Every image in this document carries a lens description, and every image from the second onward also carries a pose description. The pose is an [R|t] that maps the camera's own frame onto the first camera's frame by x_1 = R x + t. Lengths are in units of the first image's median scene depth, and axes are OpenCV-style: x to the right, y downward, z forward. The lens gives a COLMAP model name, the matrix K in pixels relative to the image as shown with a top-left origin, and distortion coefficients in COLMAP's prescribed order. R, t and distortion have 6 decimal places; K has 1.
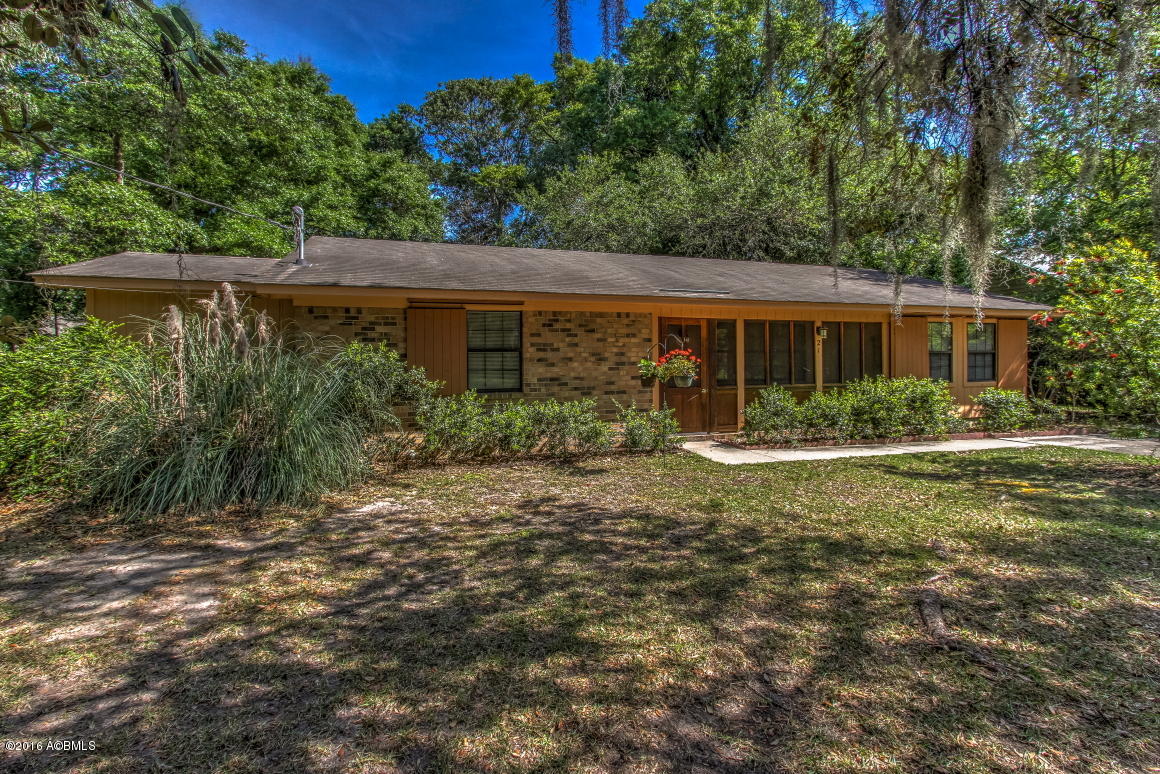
lens RADIAL K [[541.5, 0, 586.7], [0, 541.5, 344.9], [0, 0, 1]] dist [-0.002810, 0.000316]
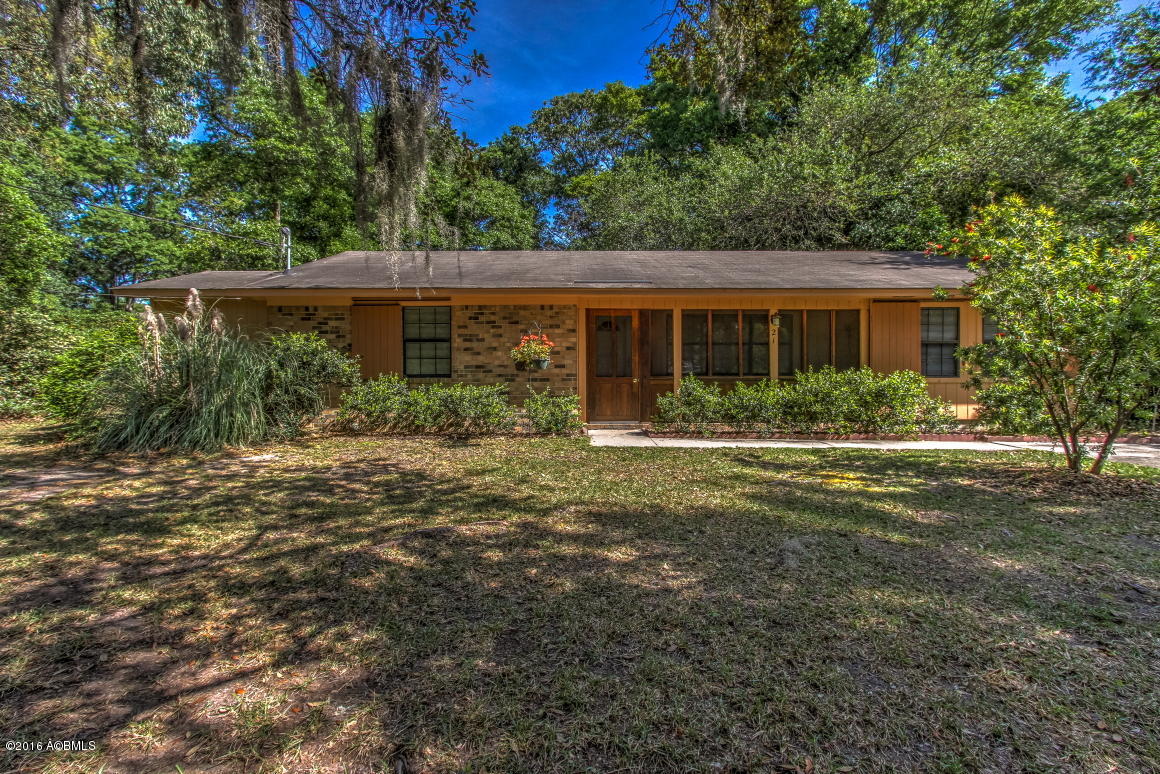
lens RADIAL K [[535.4, 0, 580.1], [0, 535.4, 363.5], [0, 0, 1]] dist [-0.014689, -0.000011]
pose [[0.953969, 0.002951, -0.299892, 0.458023], [0.004455, 0.999702, 0.024008, 0.031004], [0.299873, -0.024239, 0.953671, 0.016404]]
